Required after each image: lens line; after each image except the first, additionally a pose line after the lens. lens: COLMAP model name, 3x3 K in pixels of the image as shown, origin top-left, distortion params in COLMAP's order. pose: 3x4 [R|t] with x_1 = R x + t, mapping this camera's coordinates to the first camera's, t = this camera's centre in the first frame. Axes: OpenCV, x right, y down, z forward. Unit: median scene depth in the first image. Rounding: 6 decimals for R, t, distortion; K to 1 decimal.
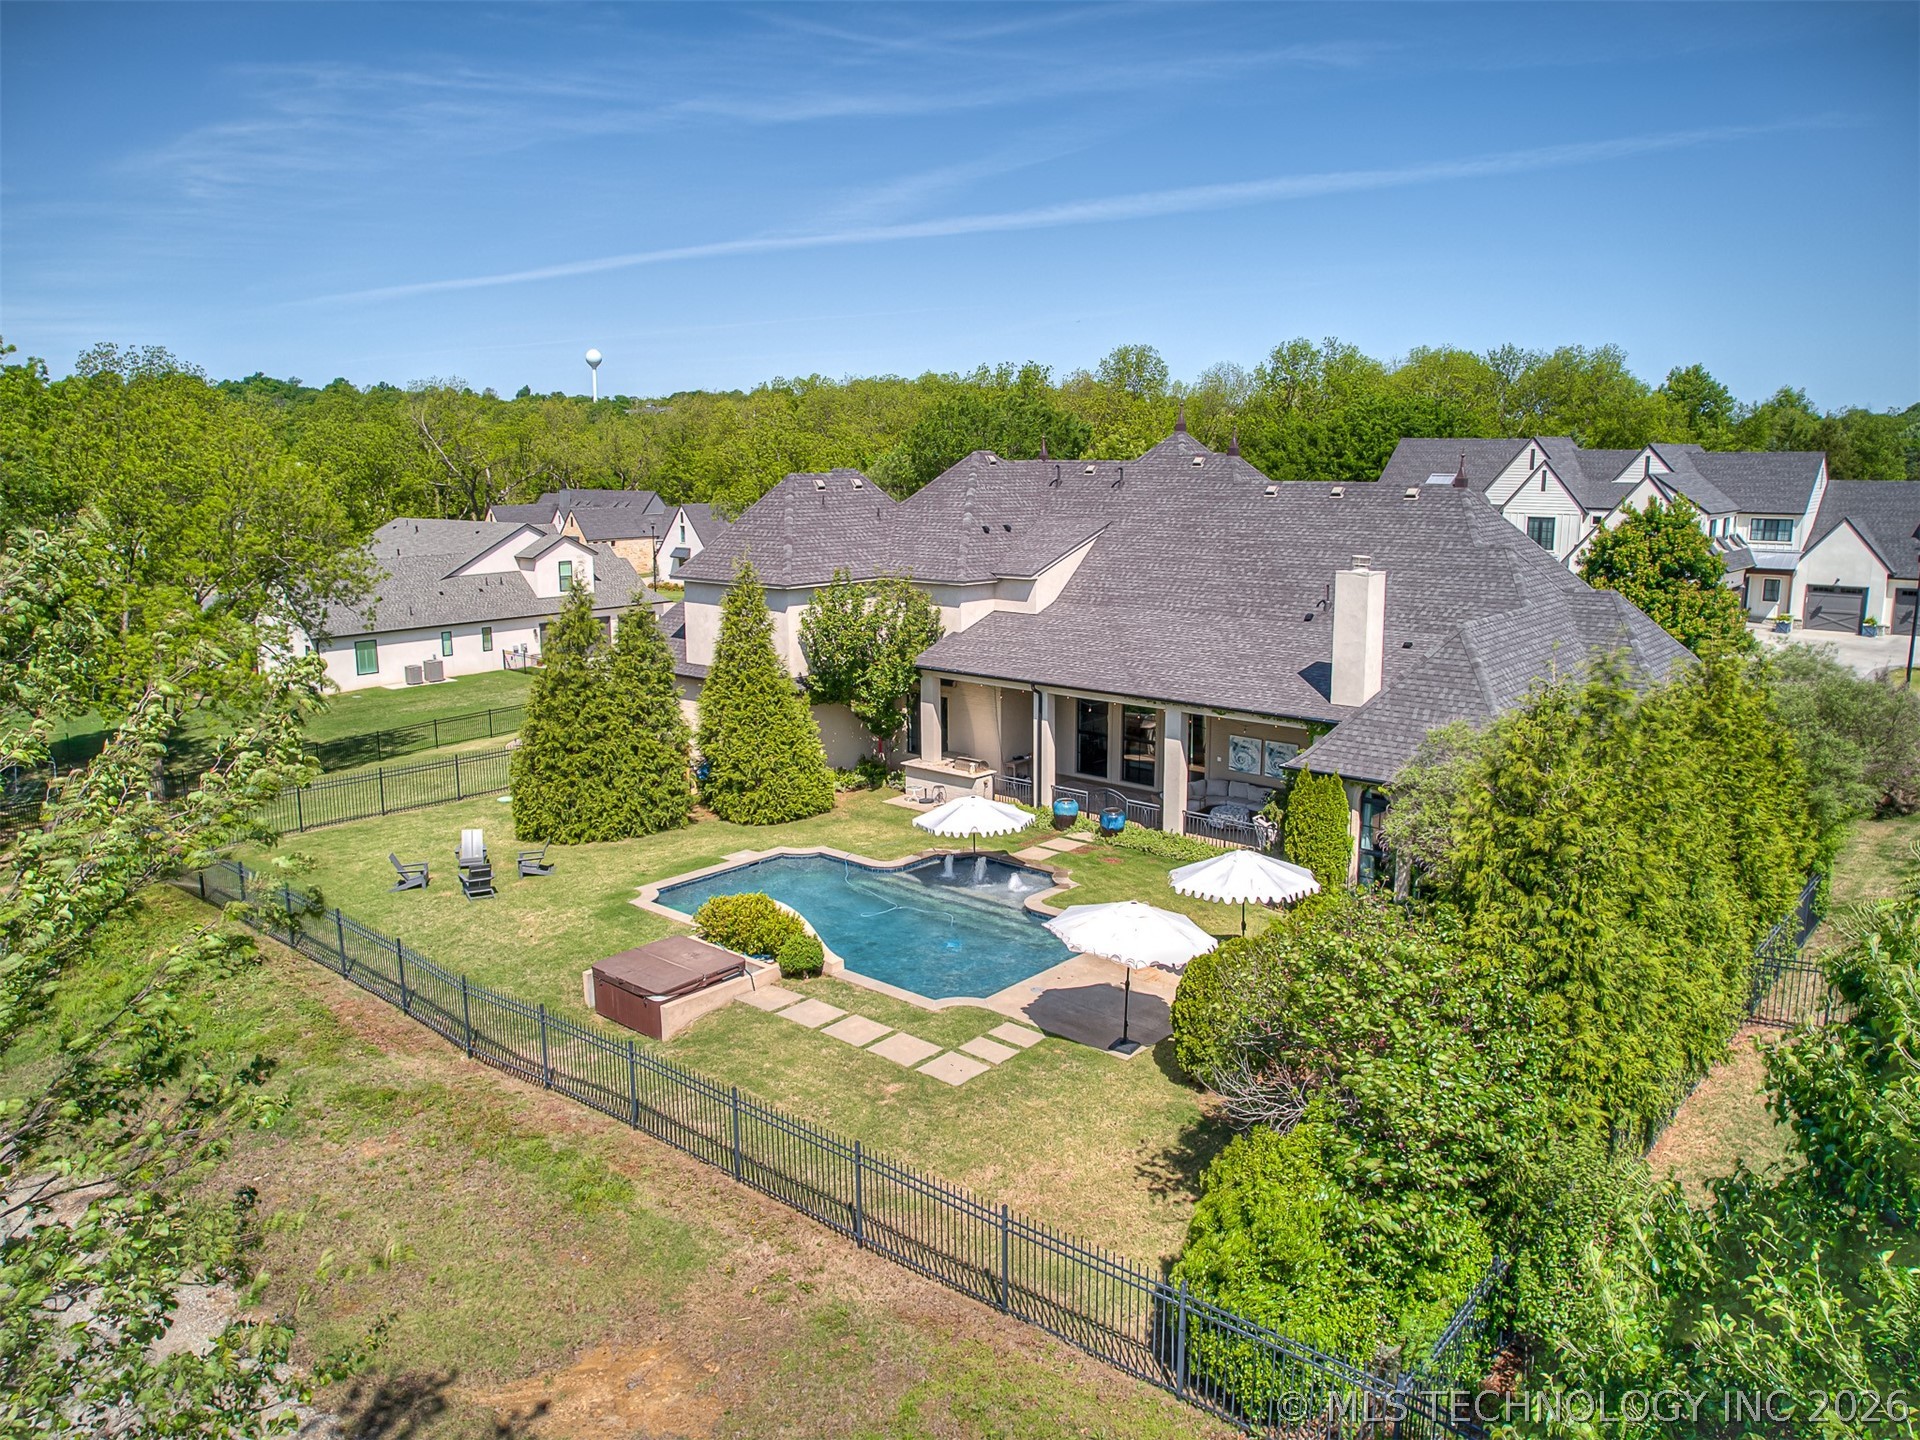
lens RADIAL K [[1422.9, 0, 951.2], [0, 1422.9, 696.4], [0, 0, 1]] dist [-0.082845, 0.074361]
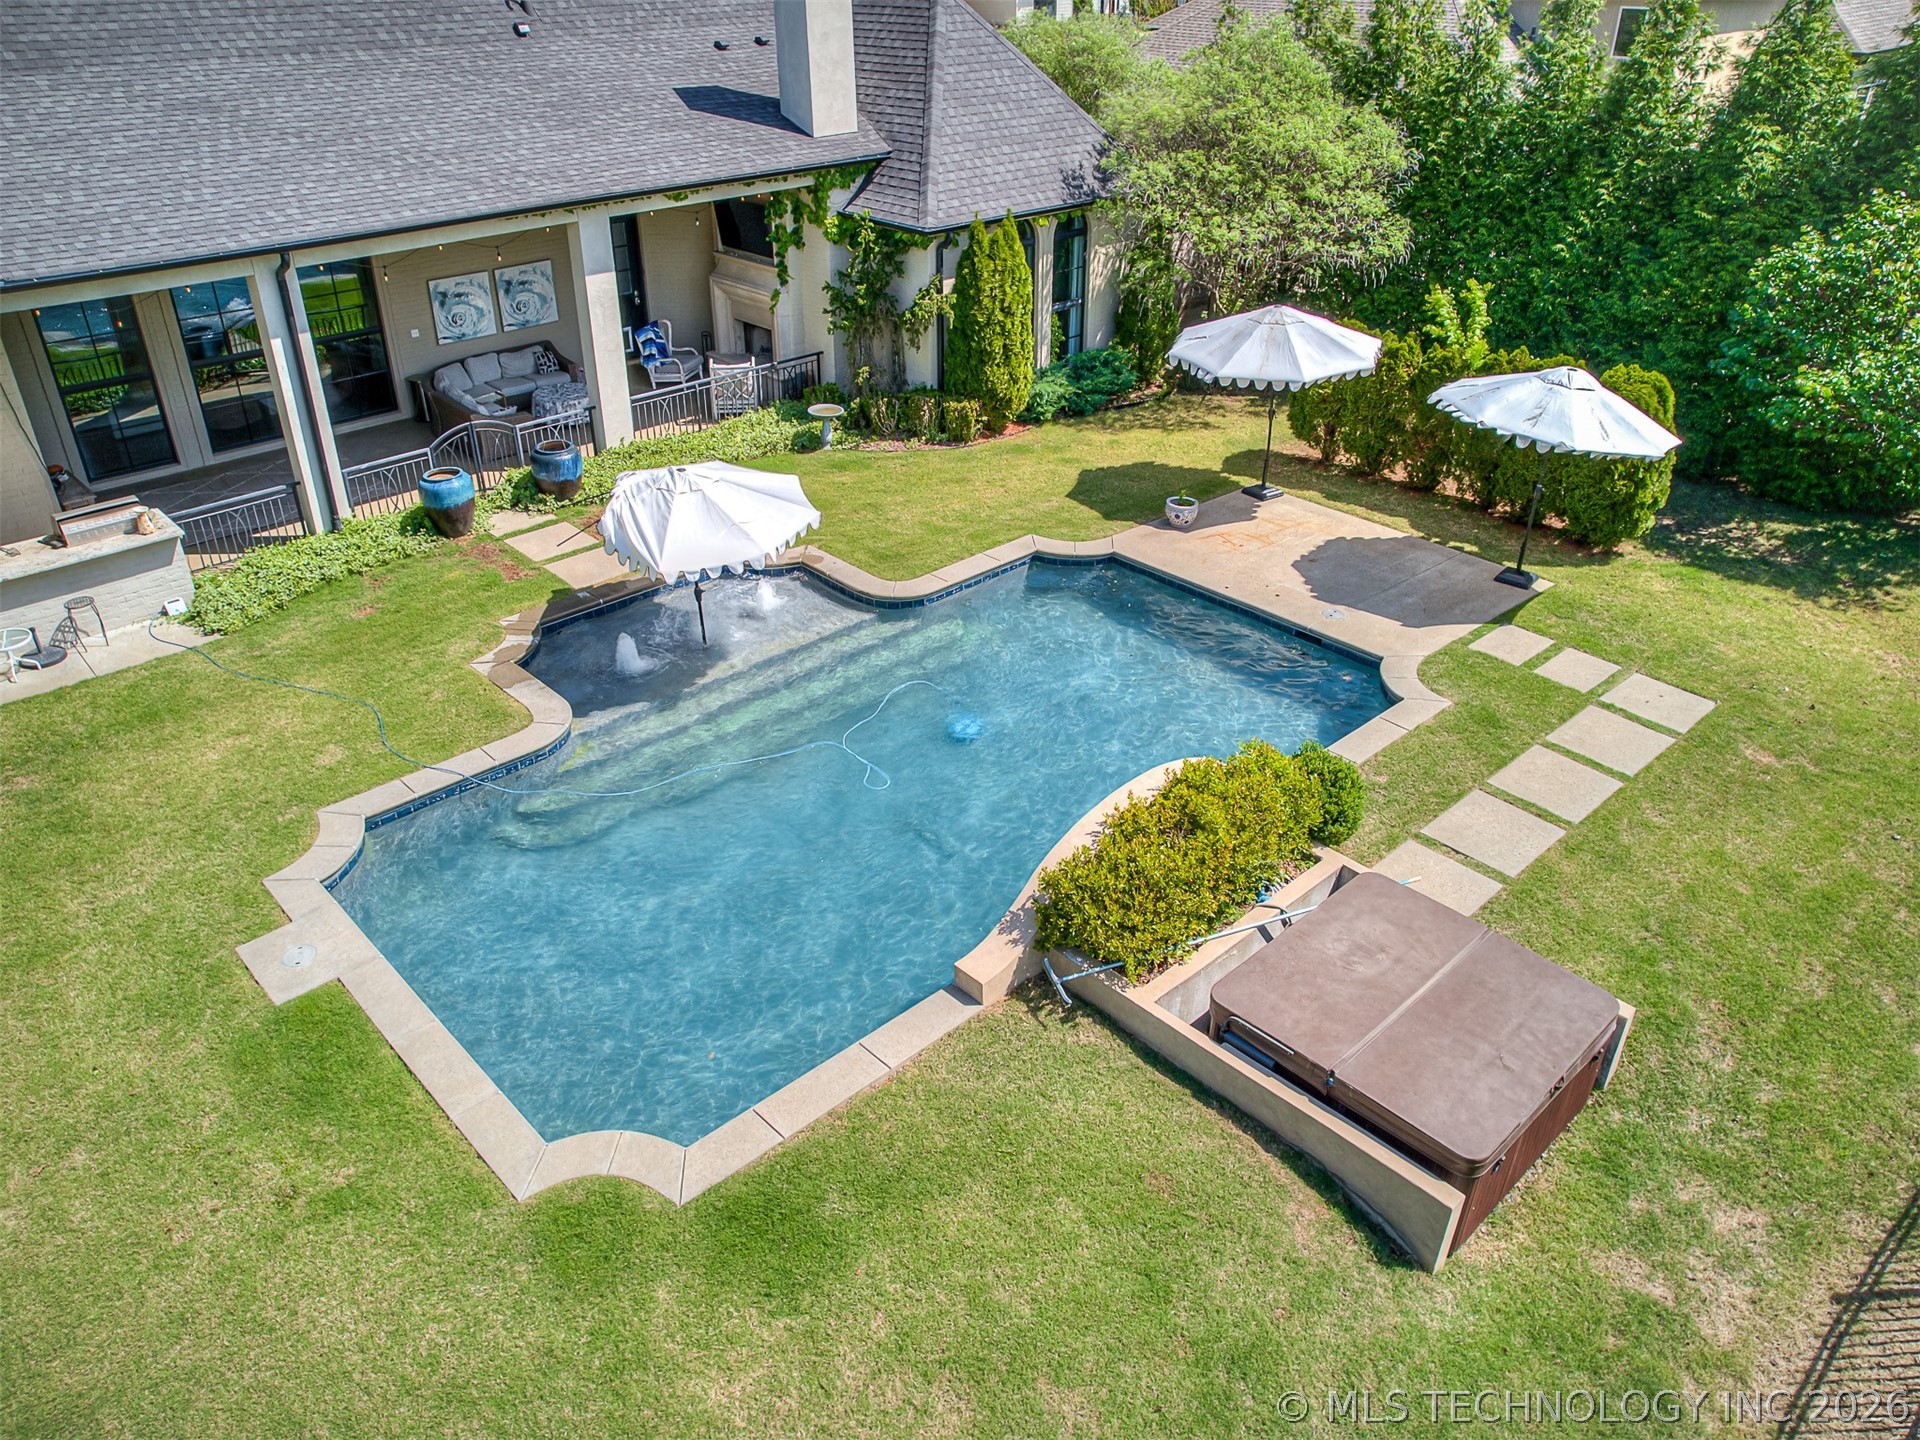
lens RADIAL K [[1422.9, 0, 951.2], [0, 1422.9, 696.4], [0, 0, 1]] dist [-0.082845, 0.074361]
pose [[0.090240, -0.486365, 0.869083, -0.402811], [0.178301, 0.866434, 0.466369, -0.060482], [-0.979829, 0.112873, 0.164906, 0.859331]]
